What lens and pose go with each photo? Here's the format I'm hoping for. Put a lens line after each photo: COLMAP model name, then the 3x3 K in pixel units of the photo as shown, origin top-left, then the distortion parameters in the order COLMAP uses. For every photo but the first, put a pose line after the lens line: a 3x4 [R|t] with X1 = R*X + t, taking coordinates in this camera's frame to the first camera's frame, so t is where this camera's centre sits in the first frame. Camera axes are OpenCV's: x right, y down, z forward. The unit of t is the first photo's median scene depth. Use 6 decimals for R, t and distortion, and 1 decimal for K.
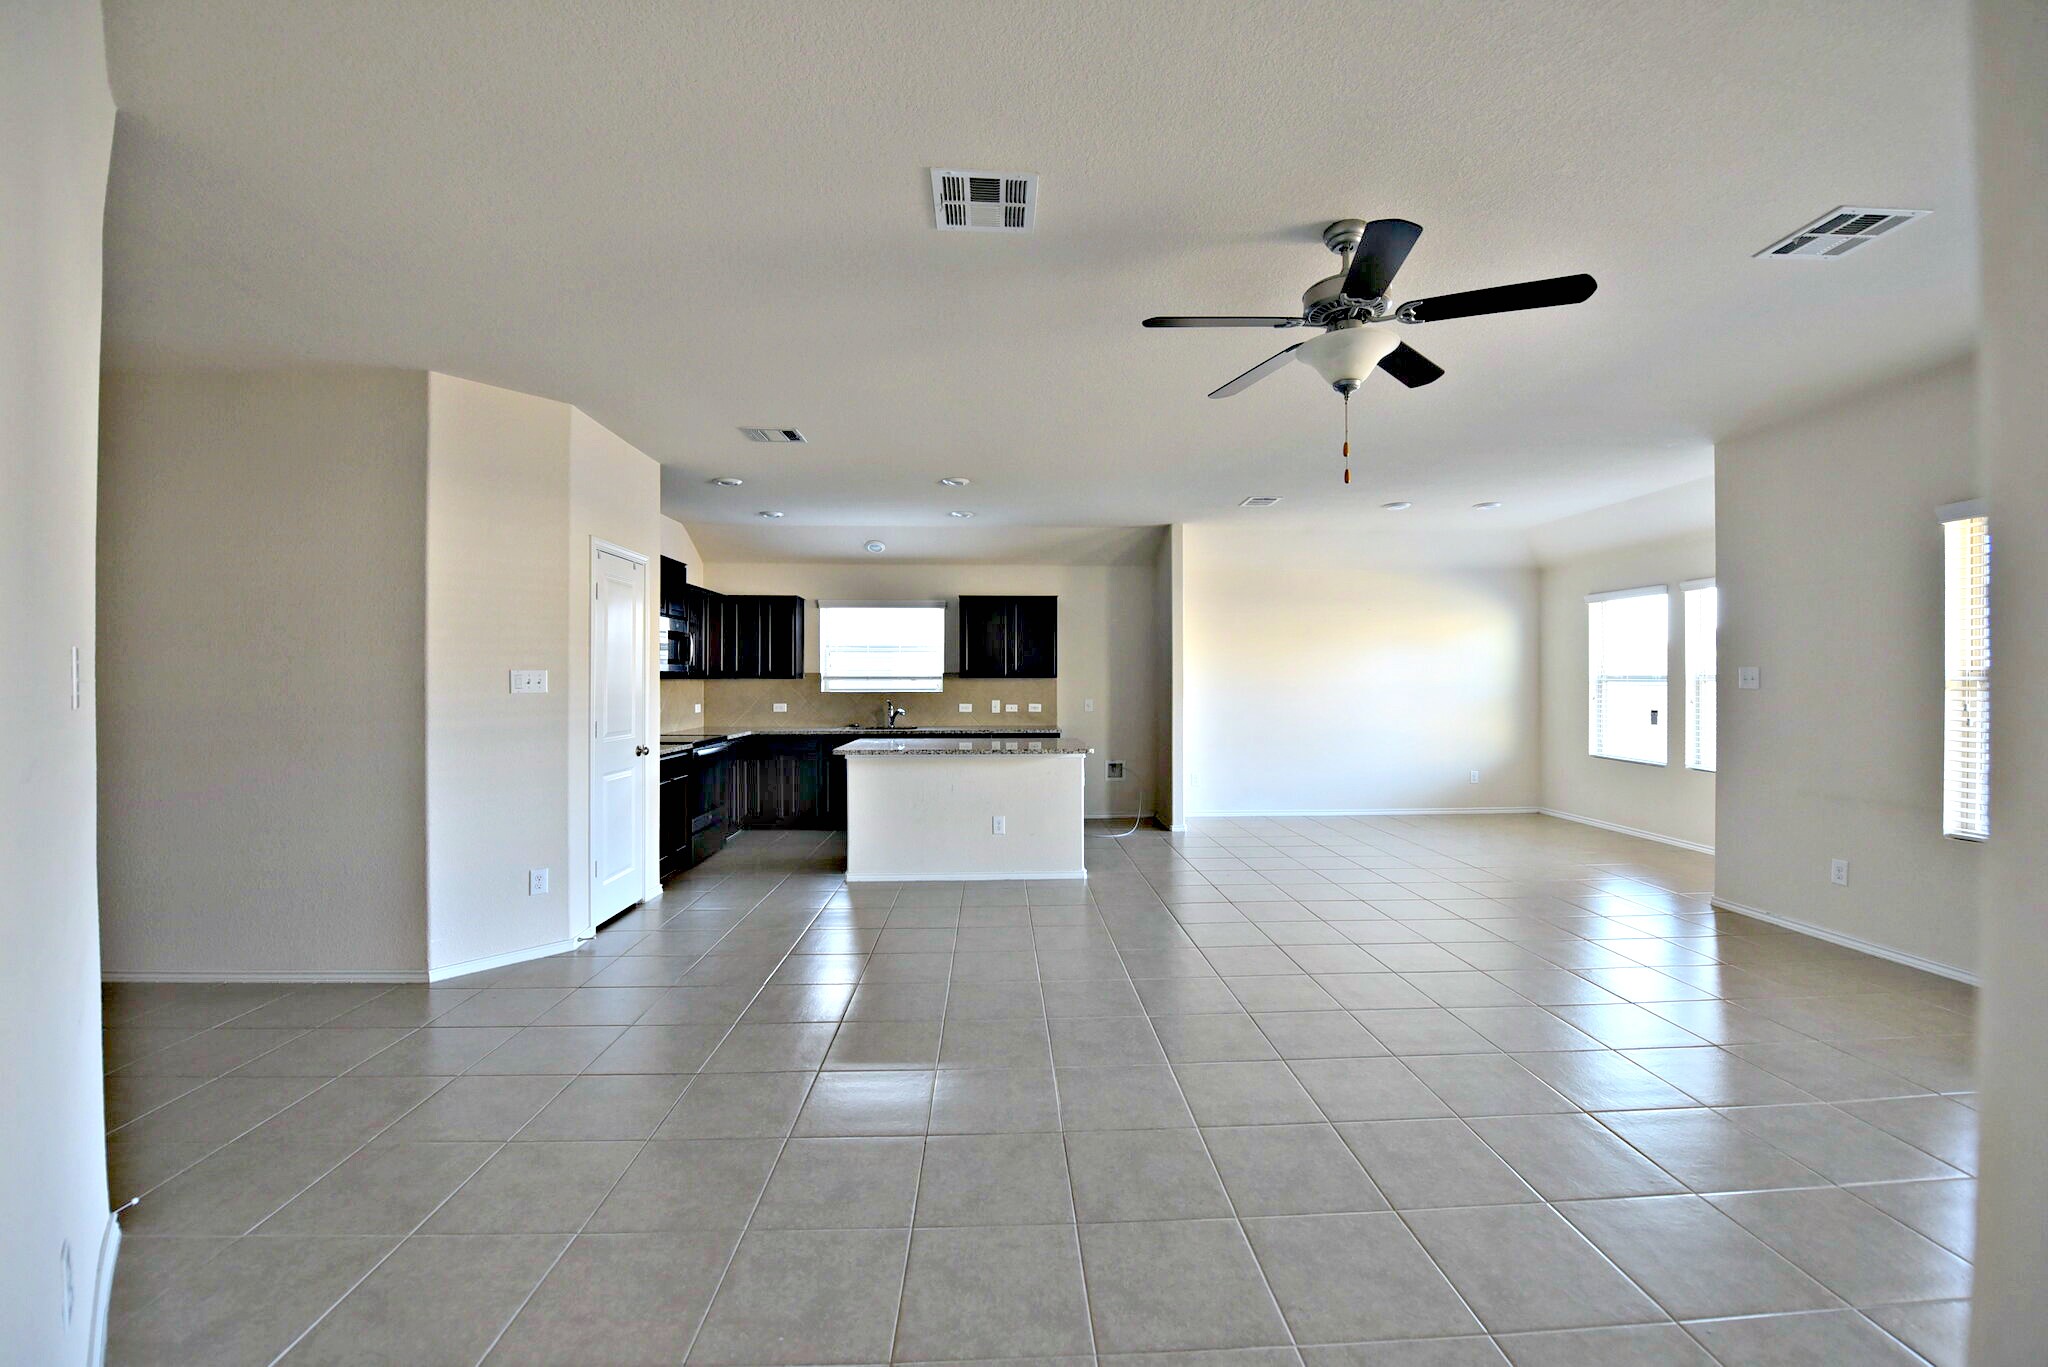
lens RADIAL K [[805.3, 0, 1024.0], [0, 805.3, 683.5], [0, 0, 1]] dist [-0.001553, -0.000047]
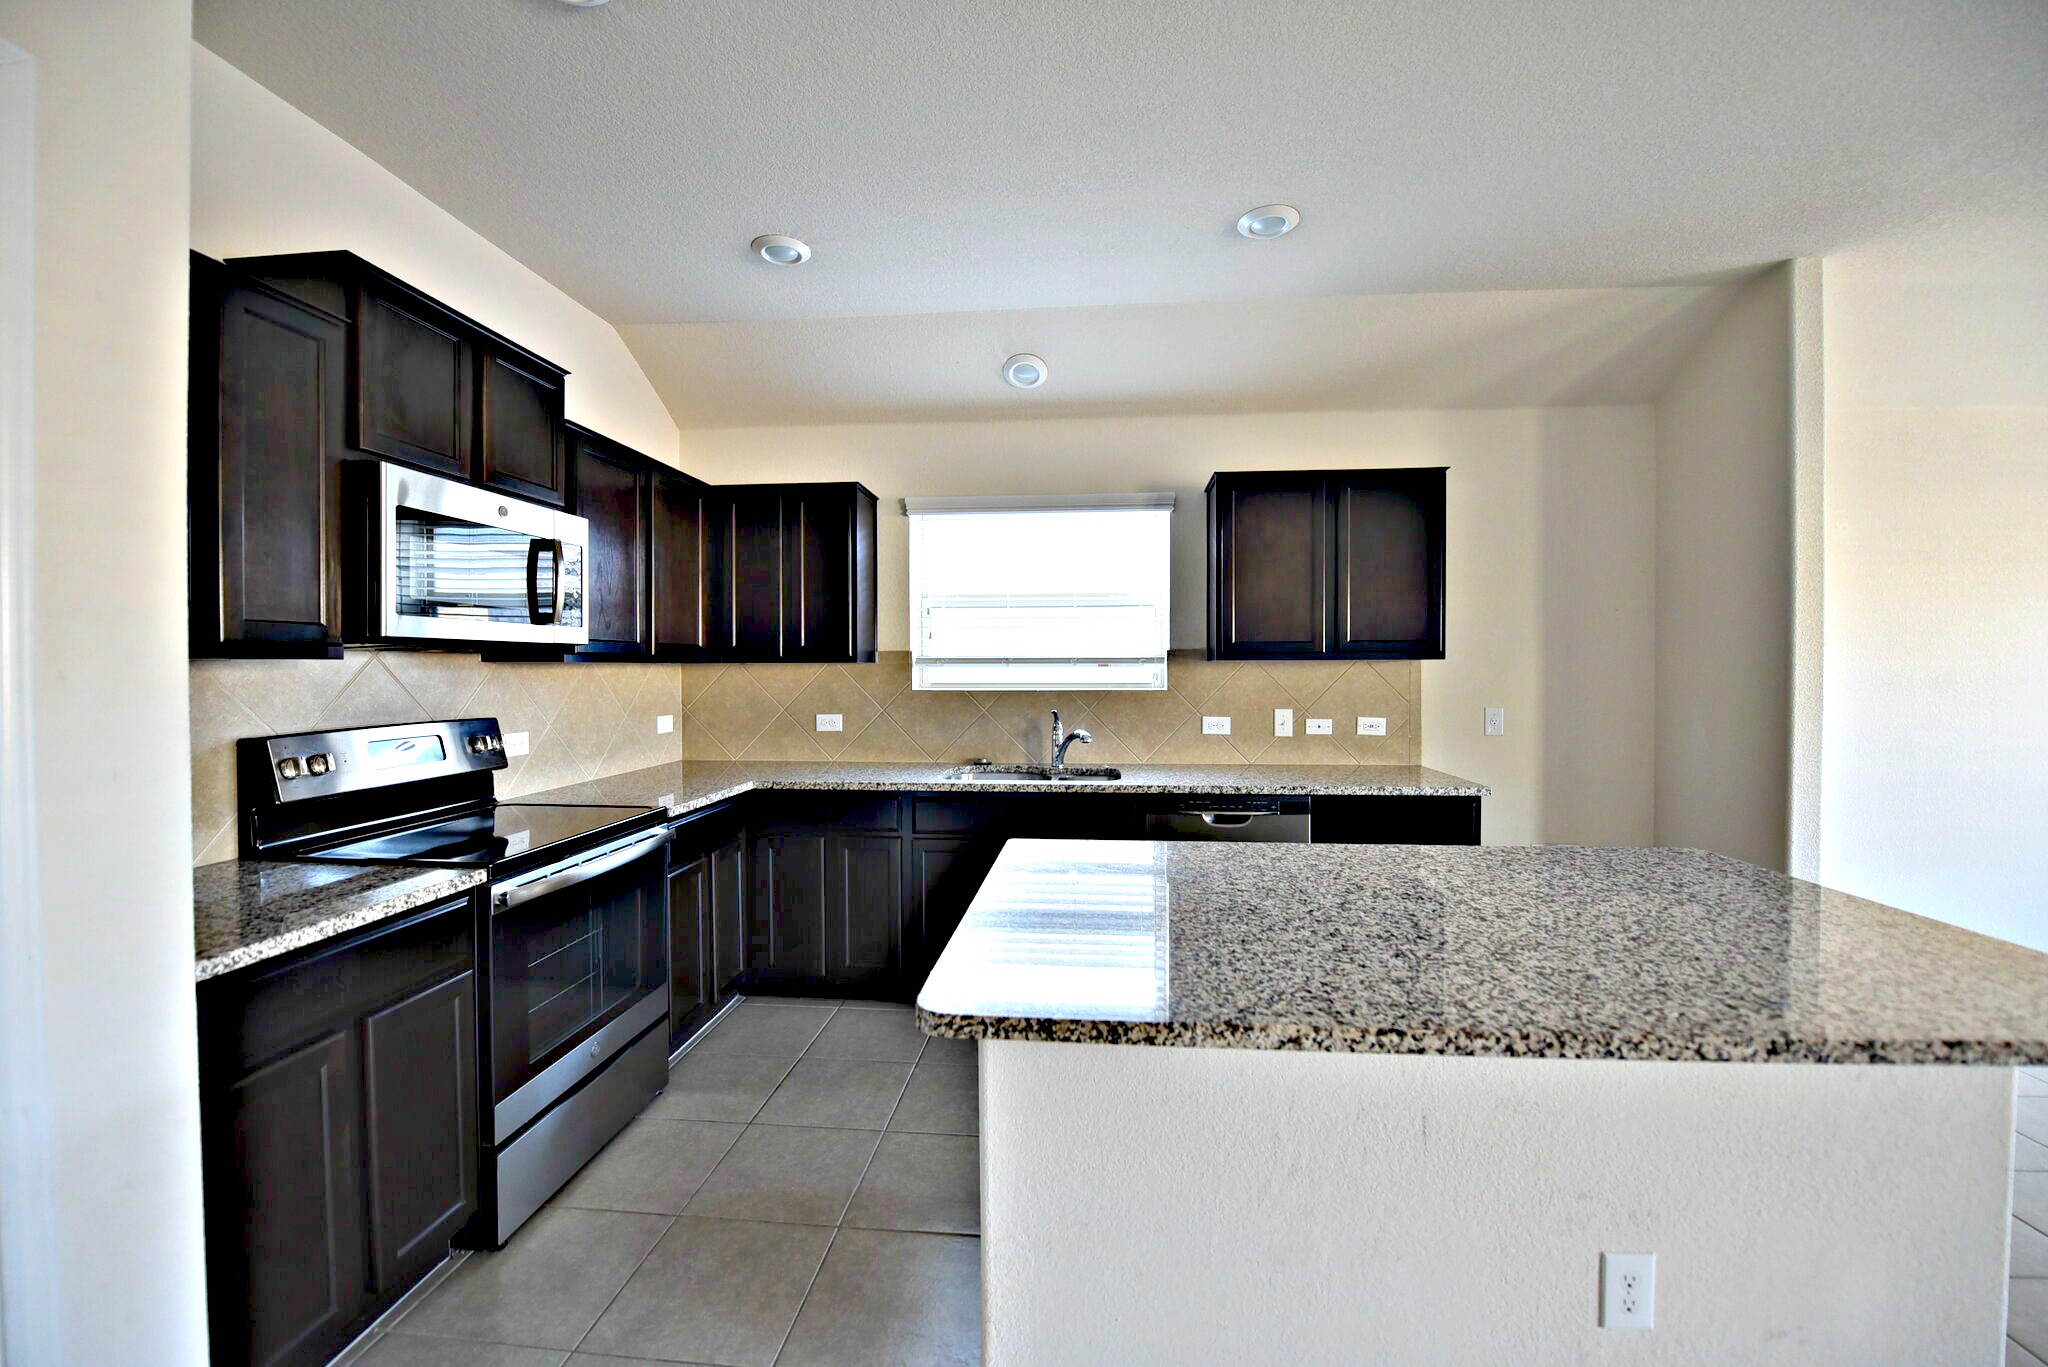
lens RADIAL K [[815.1, 0, 1024.0], [0, 815.1, 683.5], [0, 0, 1]] dist [-0.018107, -0.000364]
pose [[0.990944, 0.001368, -0.134270, -0.123335], [0.000808, 0.999869, 0.016151, -0.001402], [0.134275, -0.016113, 0.990813, 0.540258]]
